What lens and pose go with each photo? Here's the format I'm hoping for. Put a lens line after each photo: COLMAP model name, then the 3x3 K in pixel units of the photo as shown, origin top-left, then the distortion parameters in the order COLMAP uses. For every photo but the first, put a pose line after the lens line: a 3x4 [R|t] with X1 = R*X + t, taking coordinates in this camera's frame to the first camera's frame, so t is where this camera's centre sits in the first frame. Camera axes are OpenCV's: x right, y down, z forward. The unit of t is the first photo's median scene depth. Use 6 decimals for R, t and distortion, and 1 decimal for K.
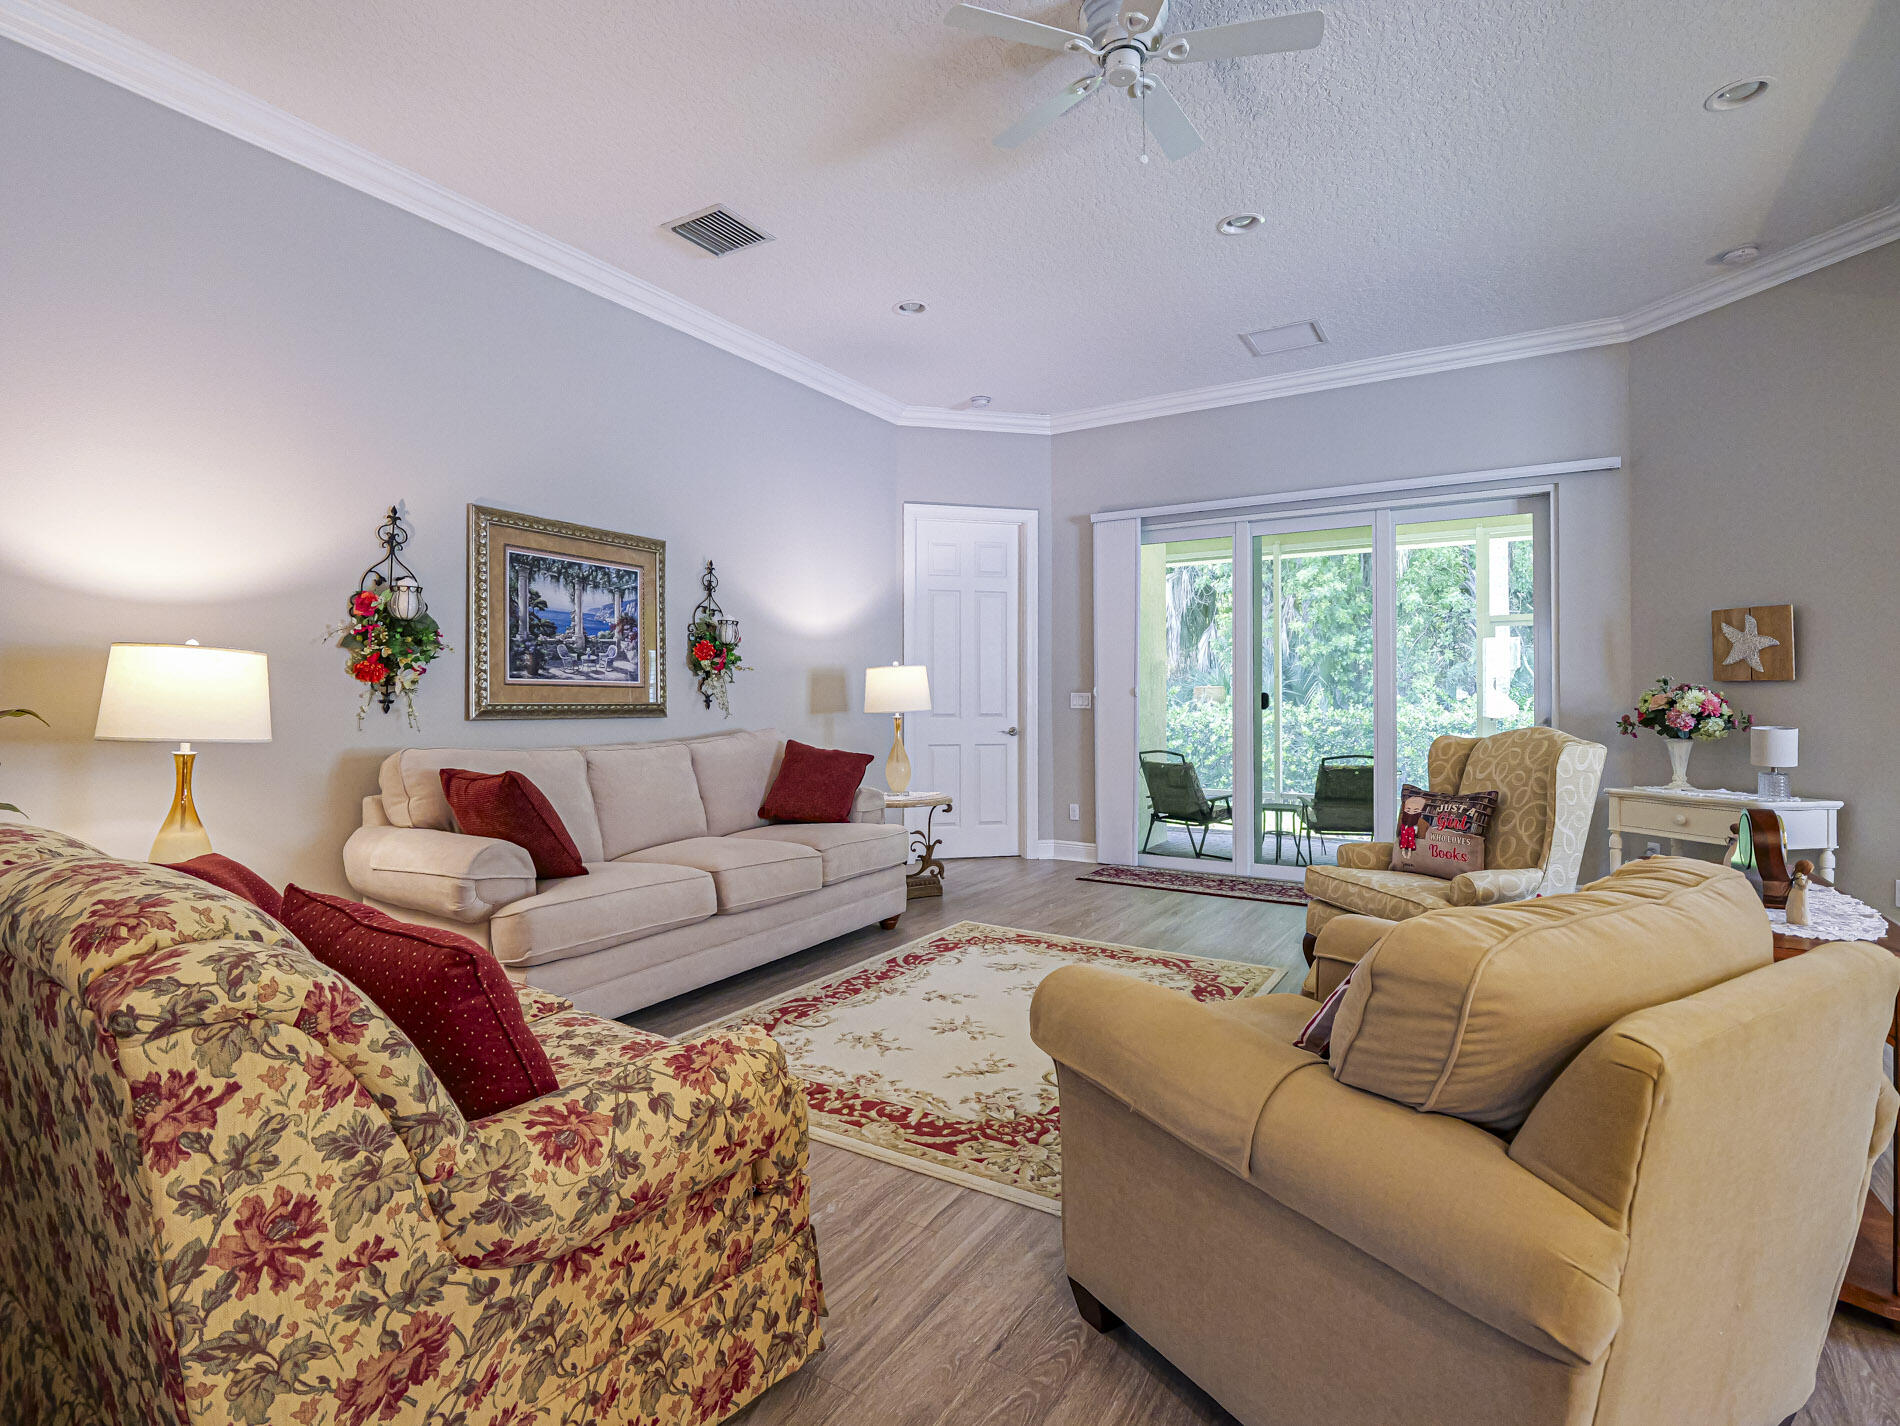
lens RADIAL K [[939.0, 0, 905.8], [0, 939.0, 703.5], [0, 0, 1]] dist [-0.021915, 0.000855]
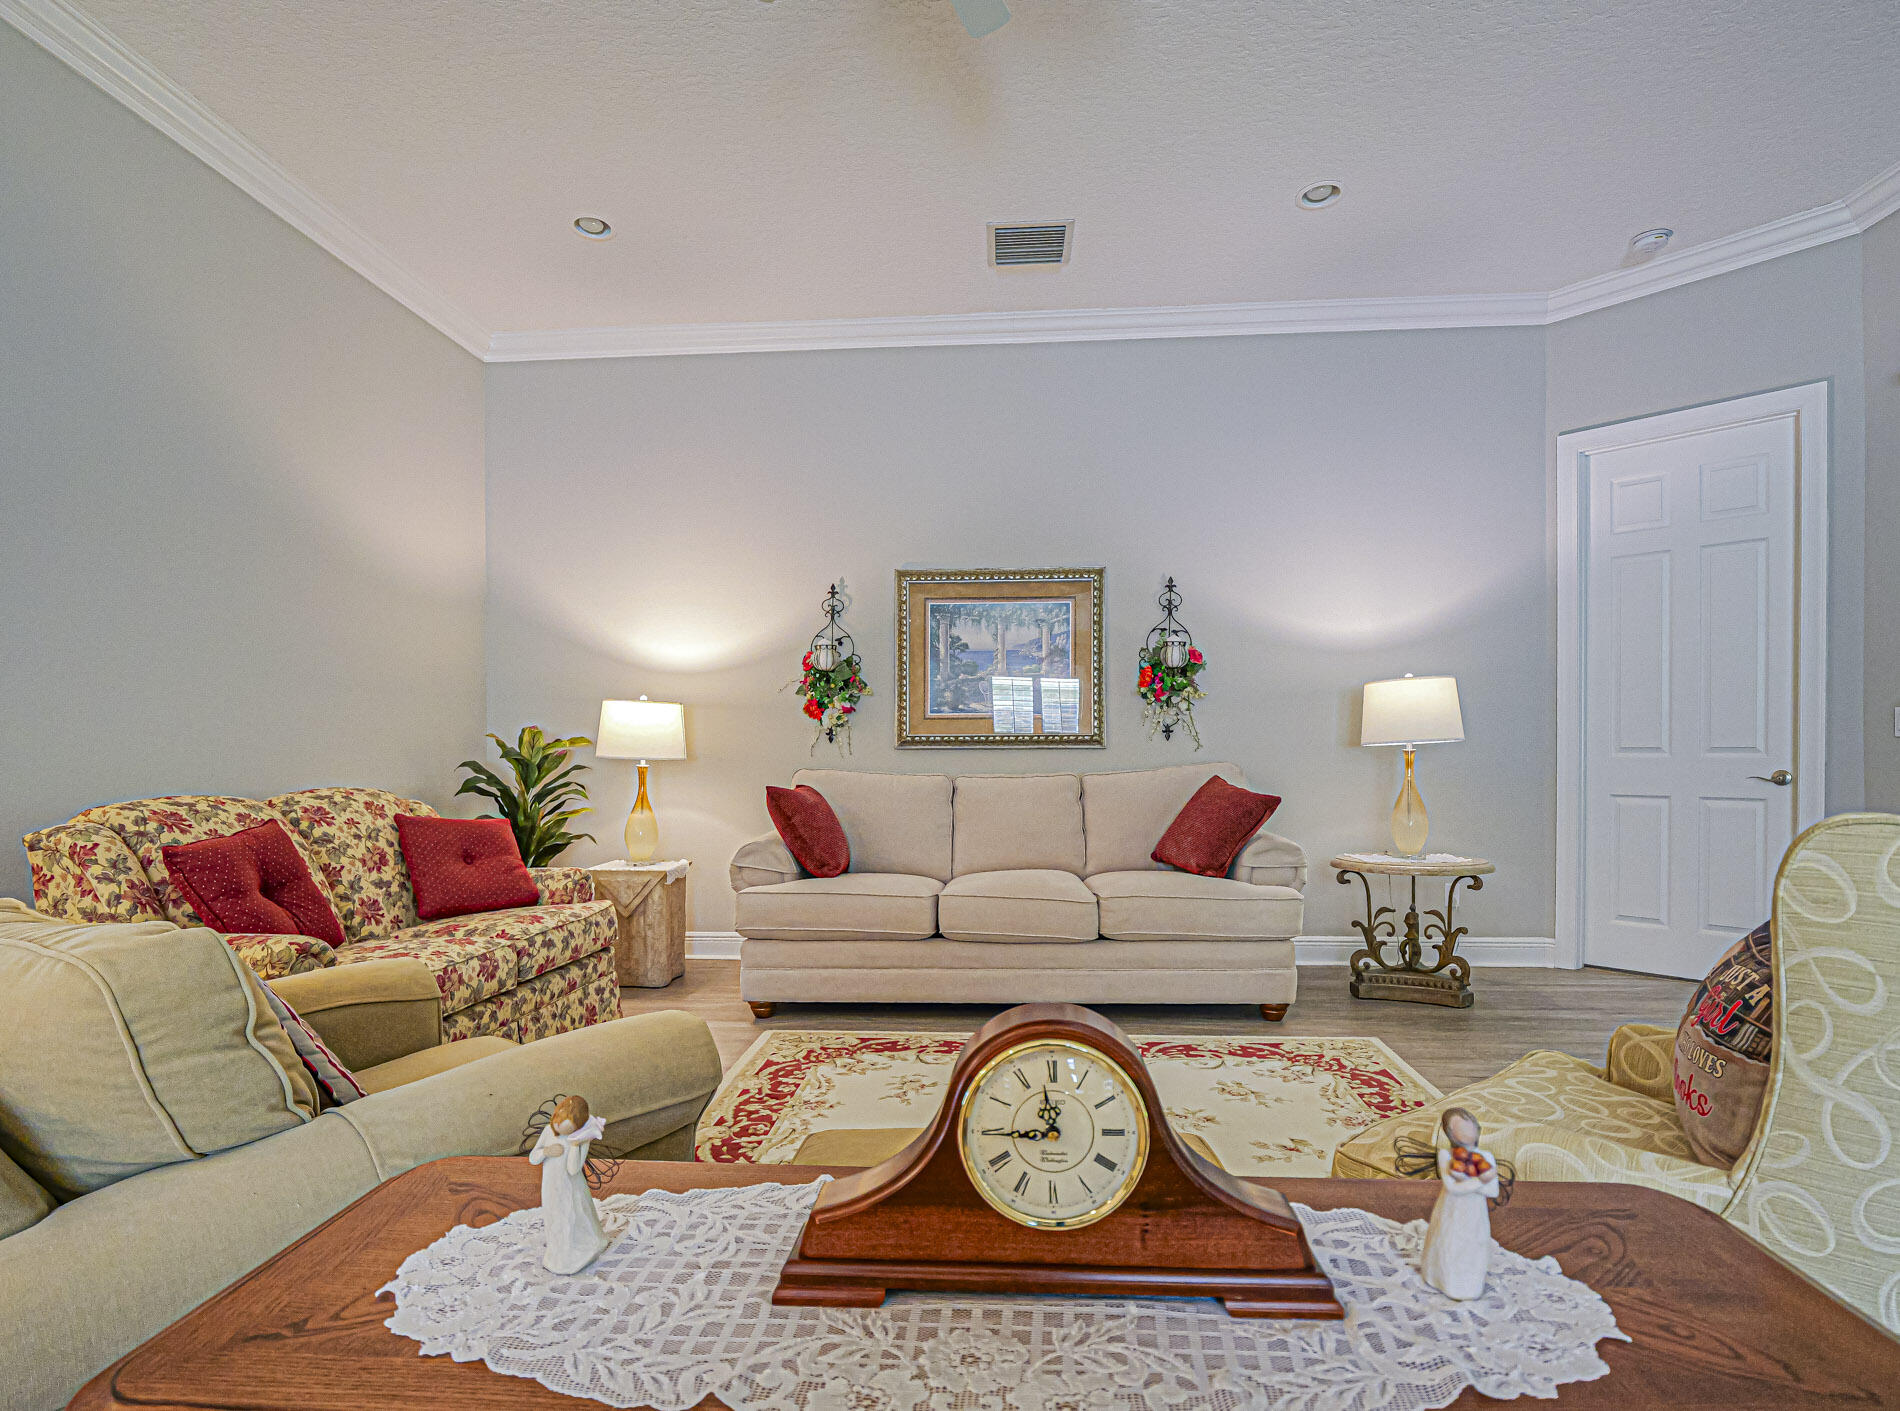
lens RADIAL K [[961.3, 0, 932.5], [0, 961.3, 766.4], [0, 0, 1]] dist [-0.014088, -0.000908]
pose [[0.475543, 0.016305, -0.879541, 0.617855], [0.003816, 0.999781, 0.020597, 0.014042], [0.879684, -0.013151, 0.475376, 0.426613]]
